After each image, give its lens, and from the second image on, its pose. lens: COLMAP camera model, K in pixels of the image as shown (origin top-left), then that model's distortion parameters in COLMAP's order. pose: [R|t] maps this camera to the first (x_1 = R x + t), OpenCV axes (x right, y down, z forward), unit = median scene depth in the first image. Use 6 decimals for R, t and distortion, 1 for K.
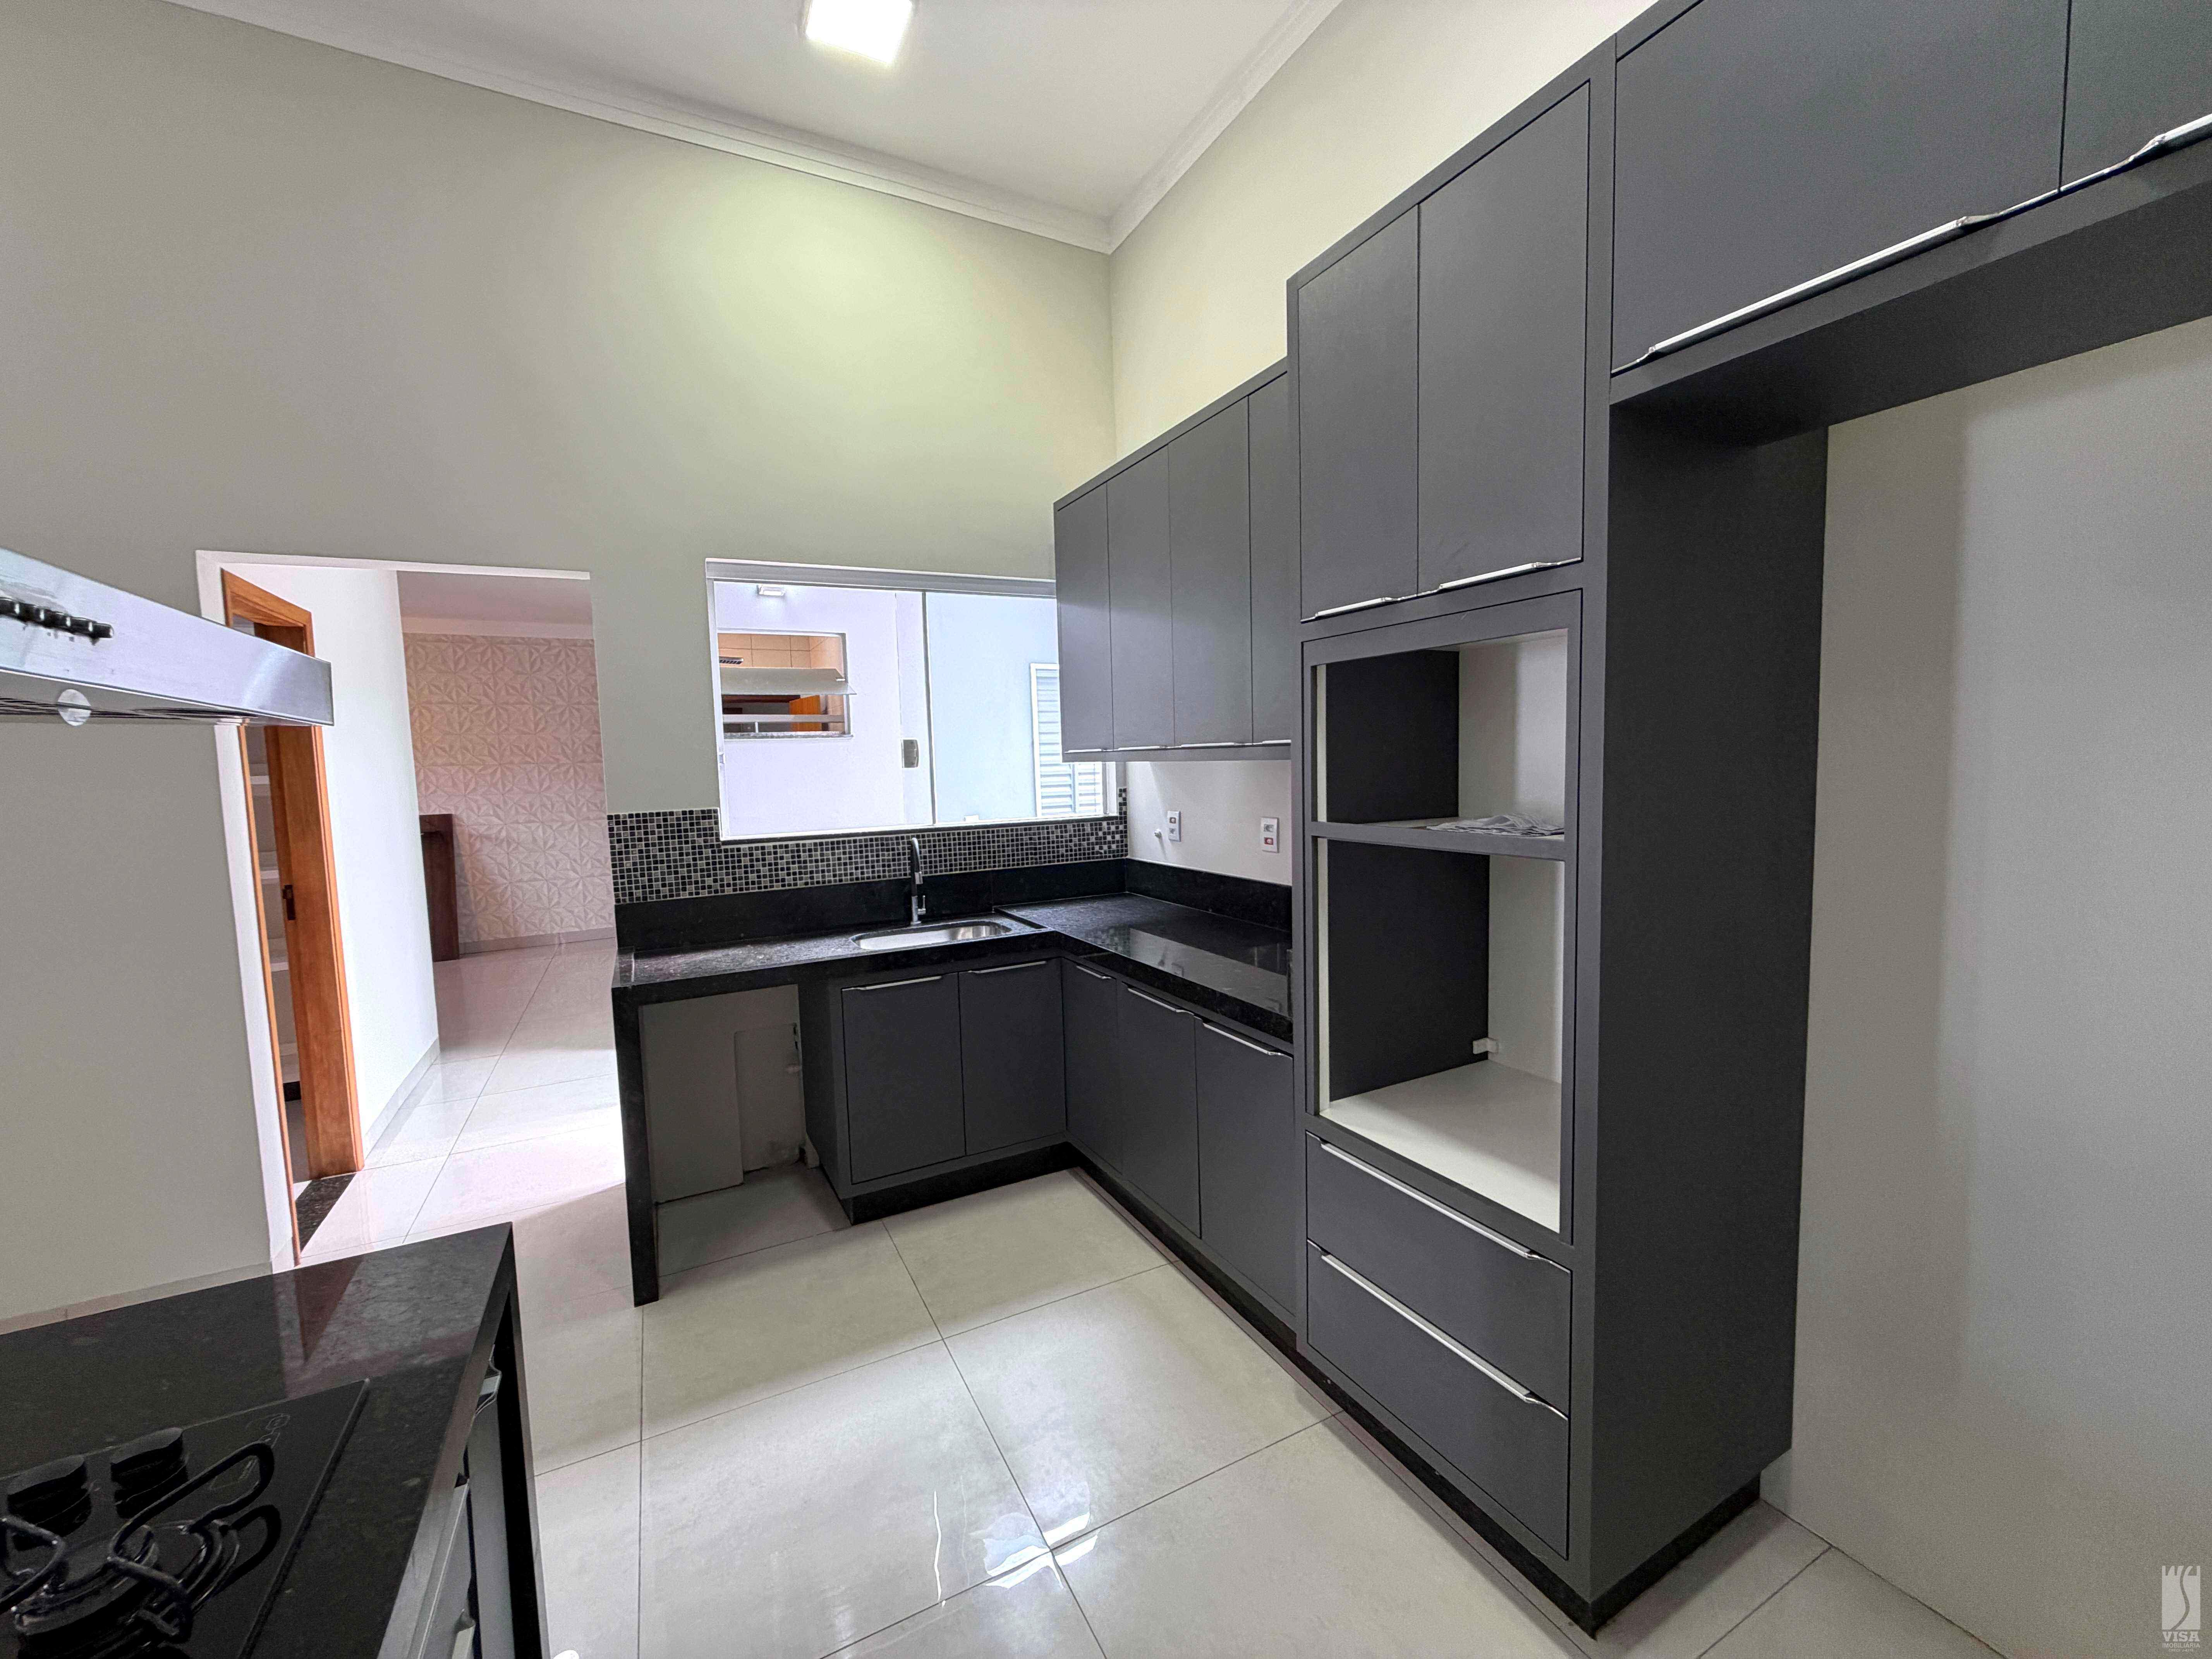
lens RADIAL K [[878.2, 0, 1108.6], [0, 878.2, 823.5], [0, 0, 1]] dist [-0.003591, -0.000376]
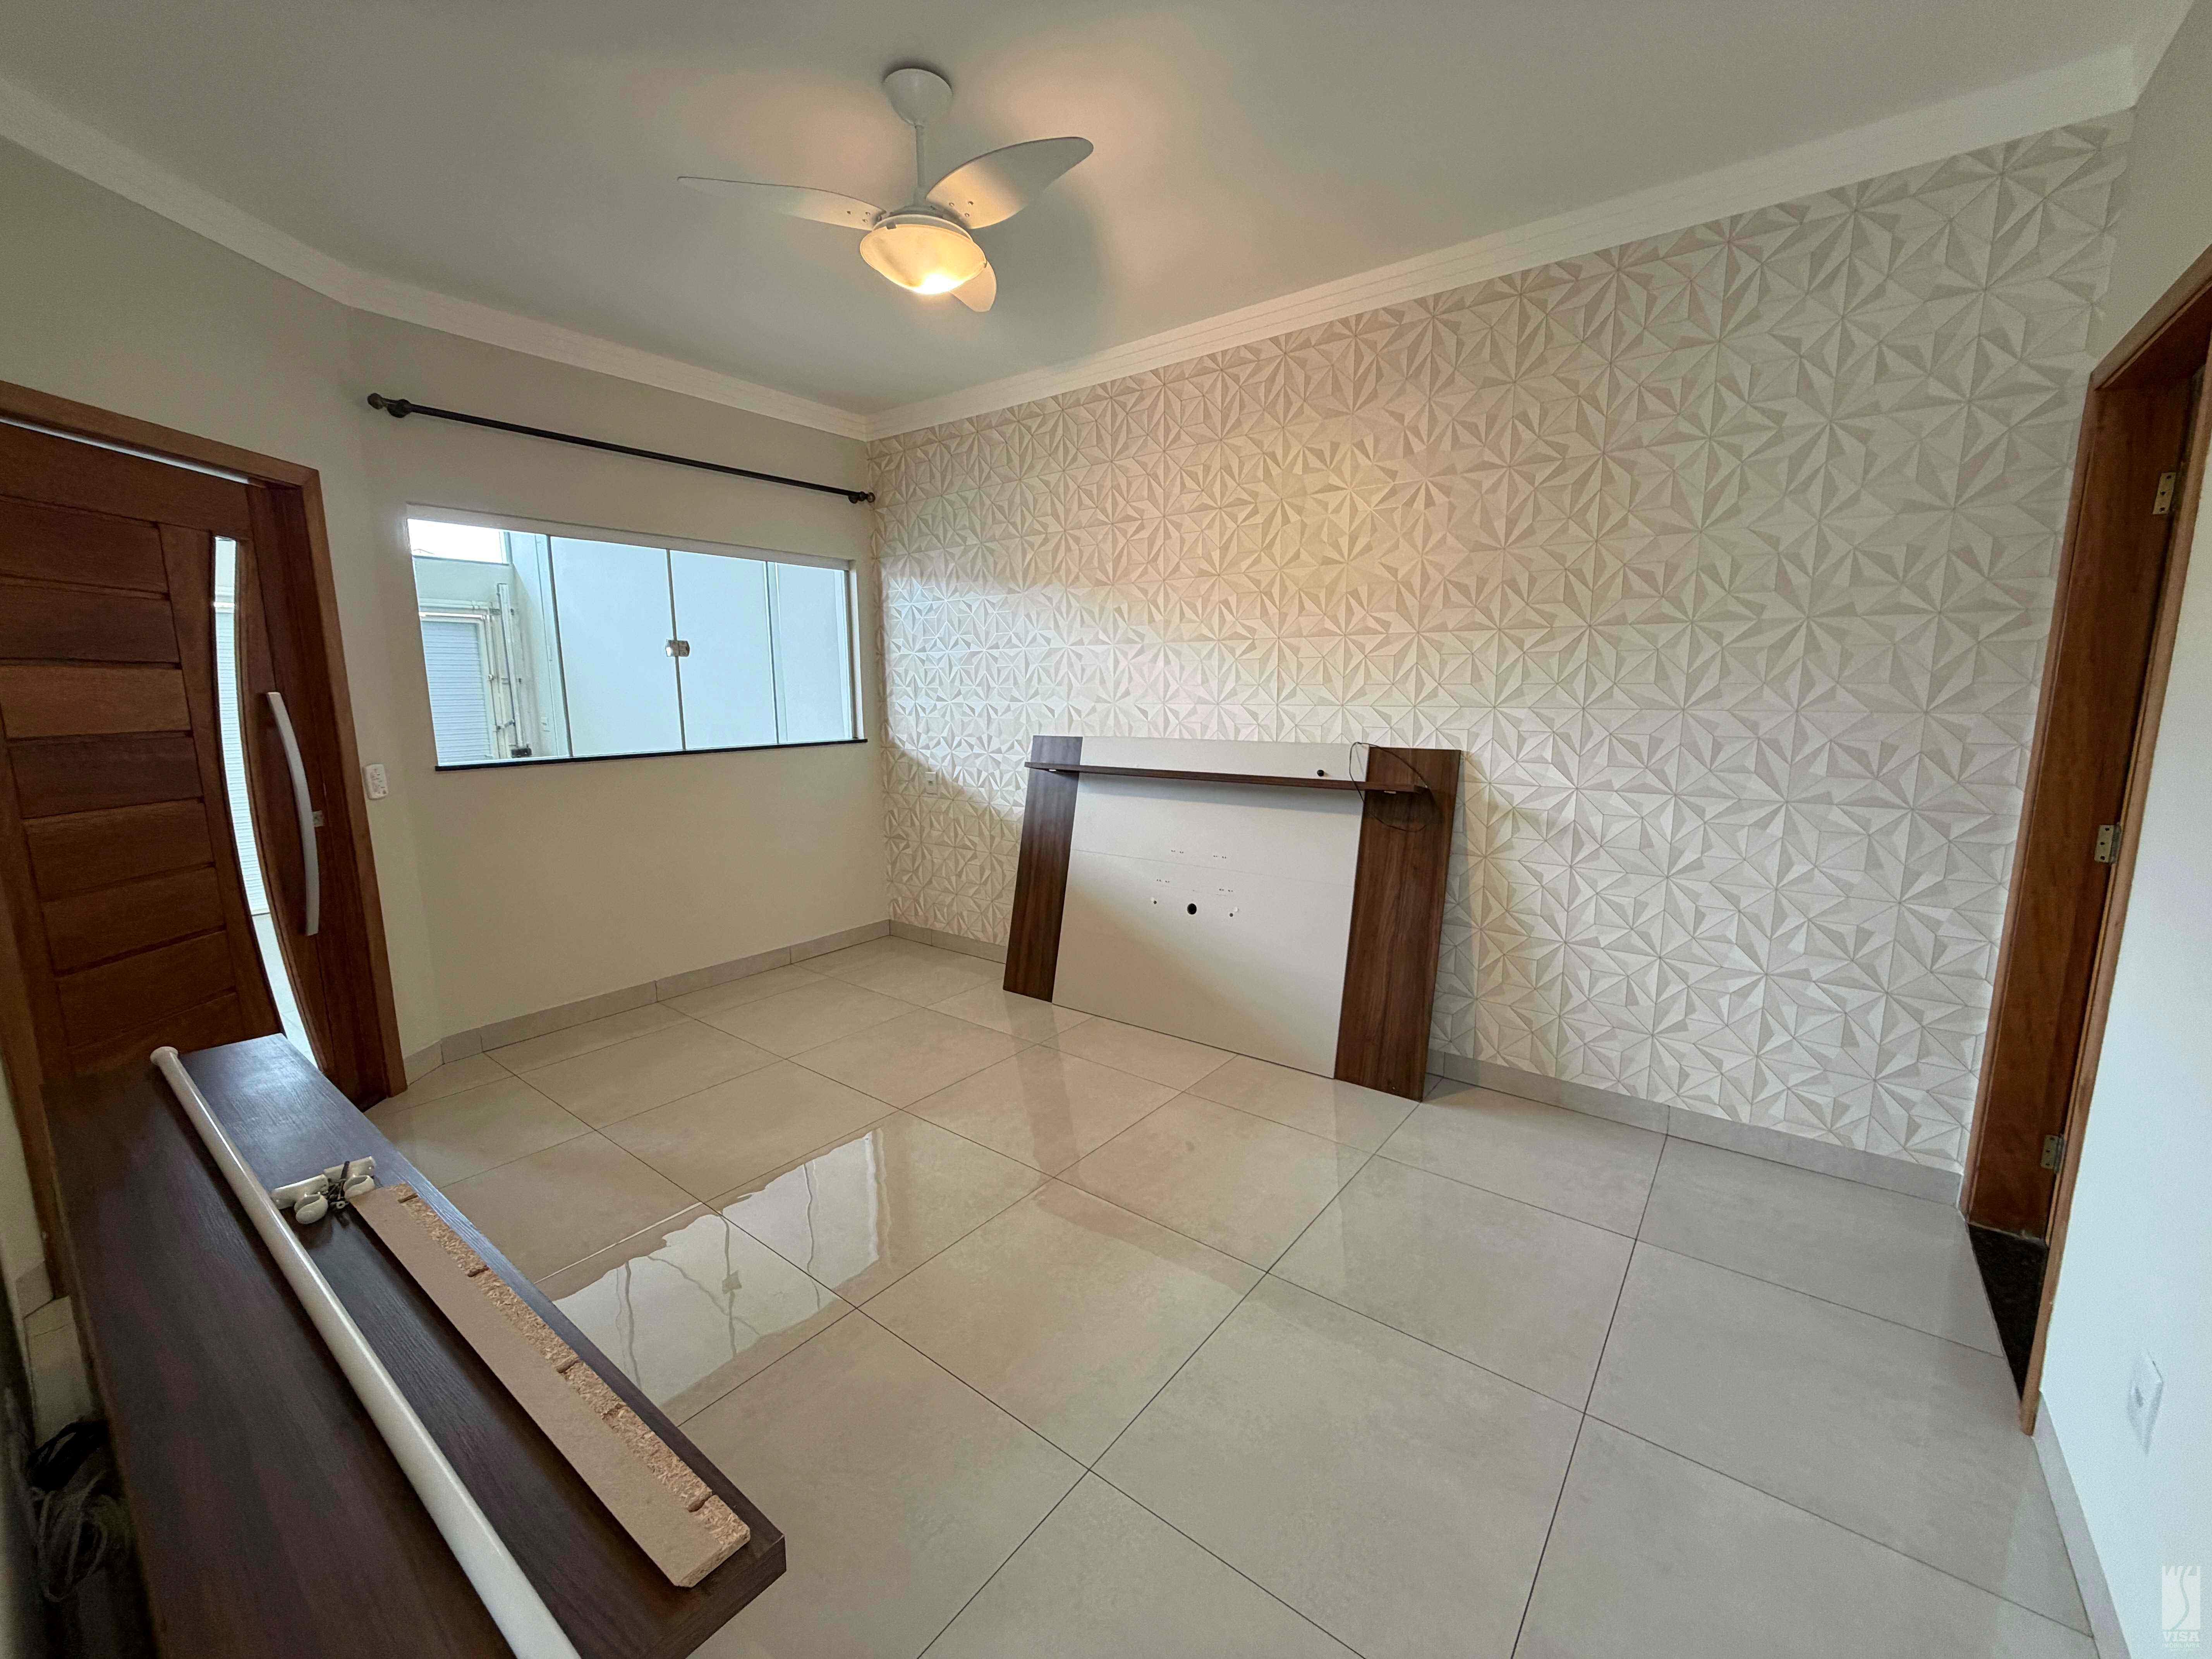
lens RADIAL K [[878.2, 0, 1103.4], [0, 878.2, 826.3], [0, 0, 1]] dist [-0.003591, -0.000376]
pose [[0.419138, 0.166327, -0.892557, -0.437601], [-0.079839, 0.986020, 0.146252, -0.022139], [0.904405, 0.009960, 0.426558, 0.659721]]
